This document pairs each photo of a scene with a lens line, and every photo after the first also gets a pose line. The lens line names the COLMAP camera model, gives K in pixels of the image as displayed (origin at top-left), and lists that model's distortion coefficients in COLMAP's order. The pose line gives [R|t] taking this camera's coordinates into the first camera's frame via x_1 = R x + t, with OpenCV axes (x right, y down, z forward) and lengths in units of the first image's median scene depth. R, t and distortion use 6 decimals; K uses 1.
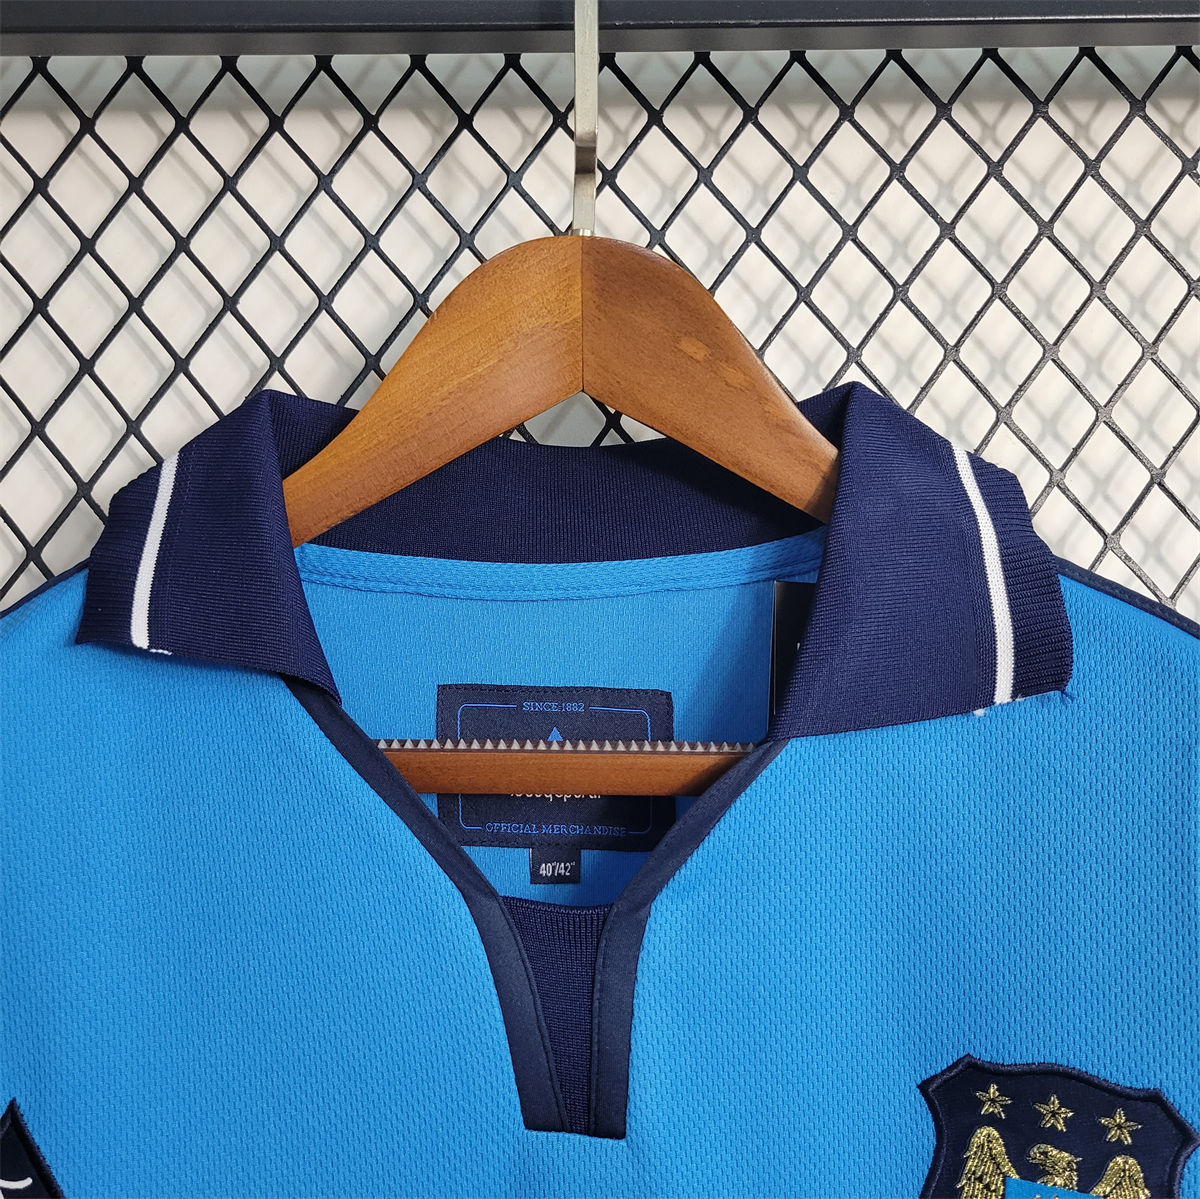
lens RADIAL K [[1279.3, 0, 591.5], [0, 1279.3, 599.7], [0, 0, 1]] dist [0.026366, 0.000000]
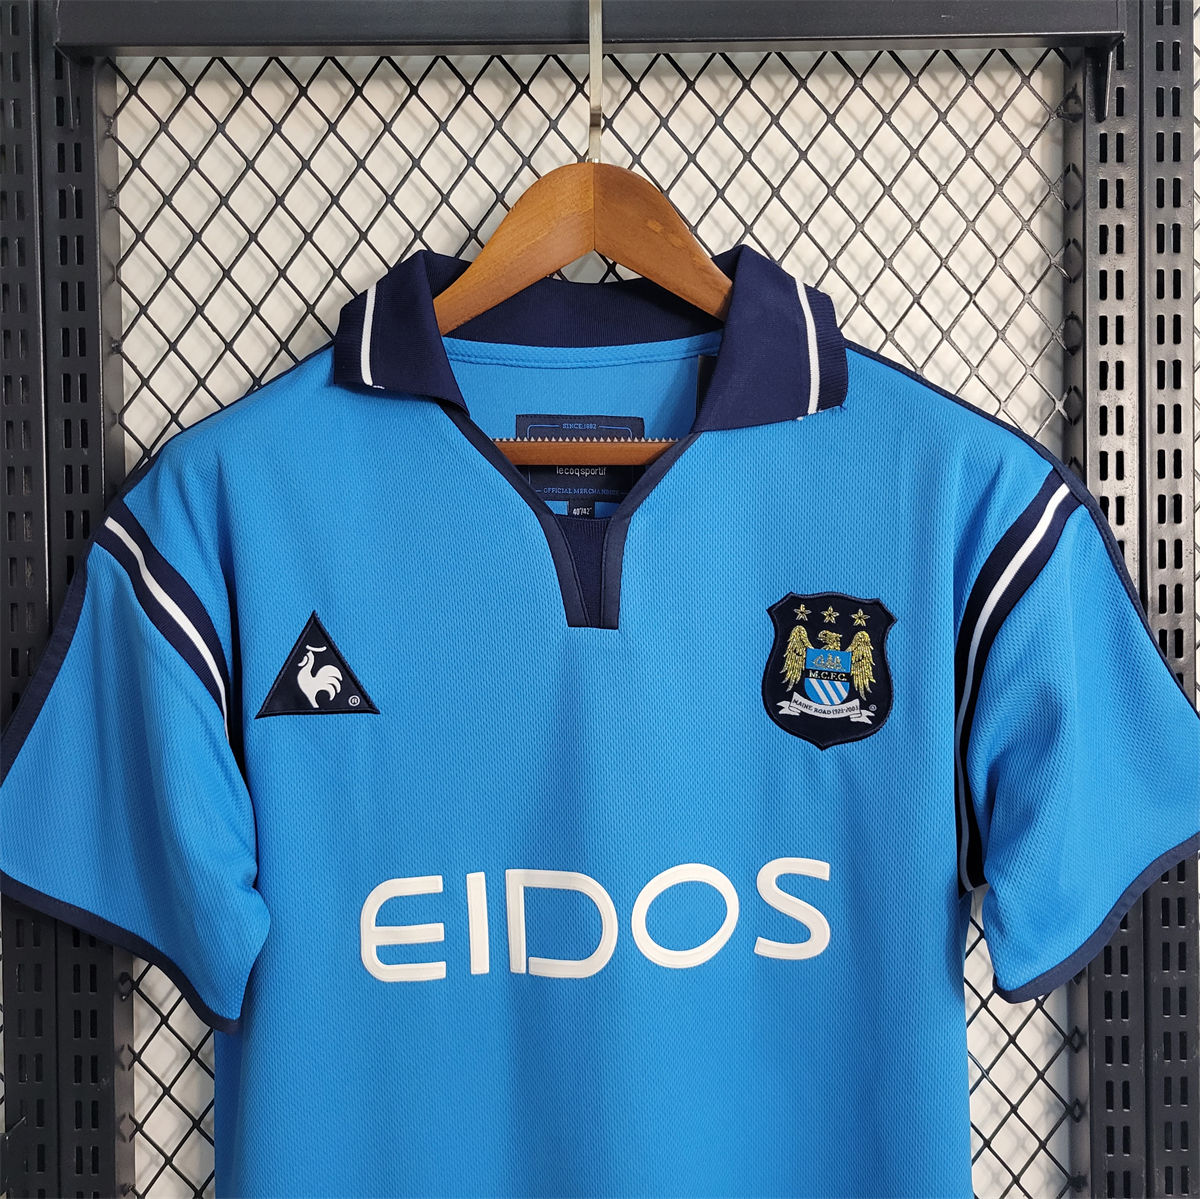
lens RADIAL K [[1279.3, 0, 608.8], [0, 1279.3, 602.3], [0, 0, 1]] dist [0.026366, 0.000000]
pose [[0.999935, -0.004961, 0.010250, -0.007718], [0.003917, 0.995027, 0.099532, 0.156089], [-0.010693, -0.099485, 0.994982, -0.873104]]
